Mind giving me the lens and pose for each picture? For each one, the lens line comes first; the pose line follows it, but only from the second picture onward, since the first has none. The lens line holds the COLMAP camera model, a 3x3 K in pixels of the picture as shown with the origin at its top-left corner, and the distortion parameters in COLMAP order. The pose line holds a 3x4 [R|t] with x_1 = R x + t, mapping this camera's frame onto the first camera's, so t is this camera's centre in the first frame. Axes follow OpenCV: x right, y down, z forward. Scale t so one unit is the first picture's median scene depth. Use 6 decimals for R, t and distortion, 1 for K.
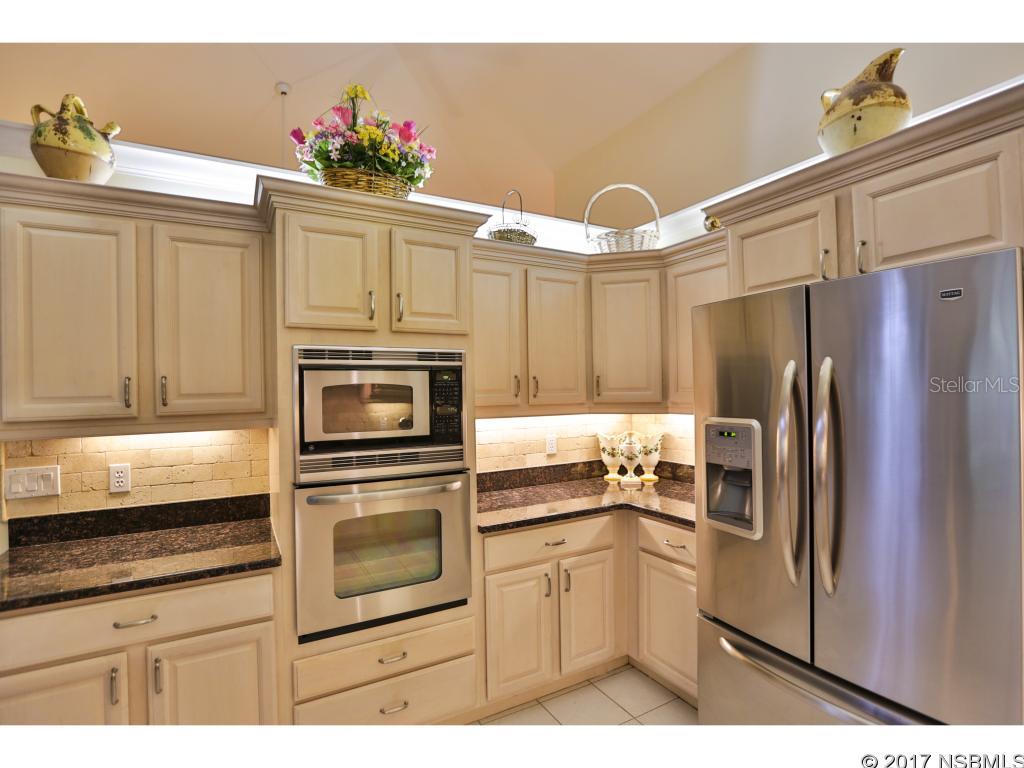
lens RADIAL K [[498.1, 0, 512.4], [0, 498.1, 387.0], [0, 0, 1]] dist [-0.036858, 0.006449]
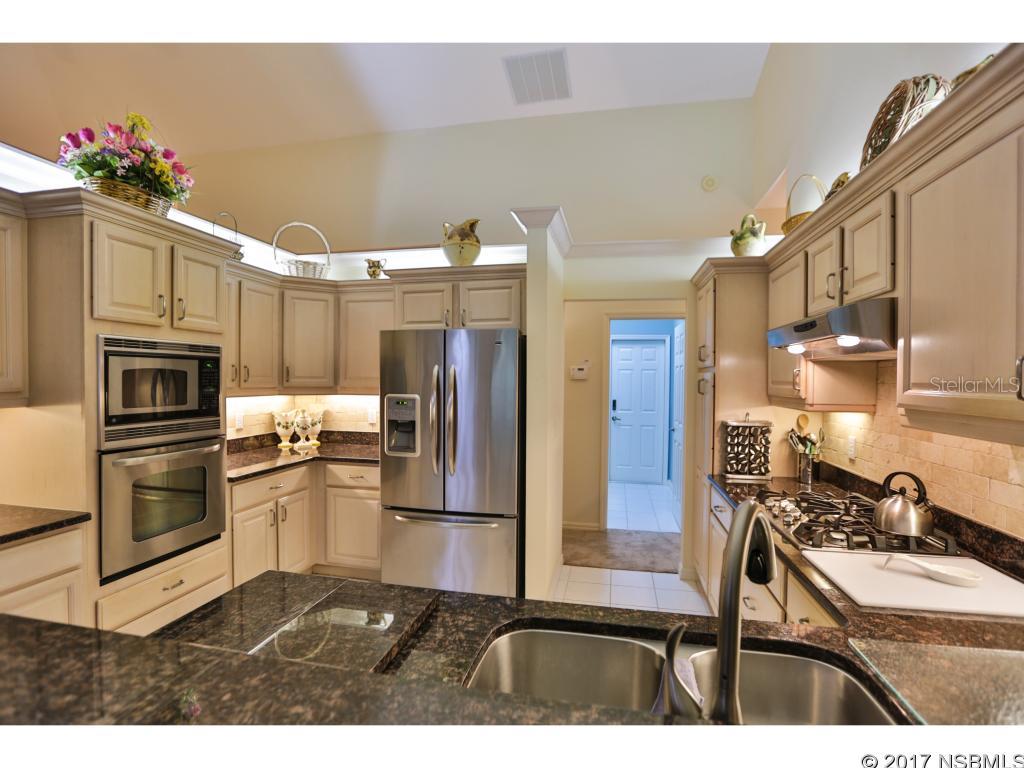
lens RADIAL K [[498.1, 0, 512.6], [0, 498.1, 384.4], [0, 0, 1]] dist [-0.036858, 0.006449]
pose [[0.661193, 0.011454, 0.750128, -0.549632], [-0.022279, 0.999742, 0.004372, 0.007155], [-0.749885, -0.019602, 0.661278, -0.429621]]
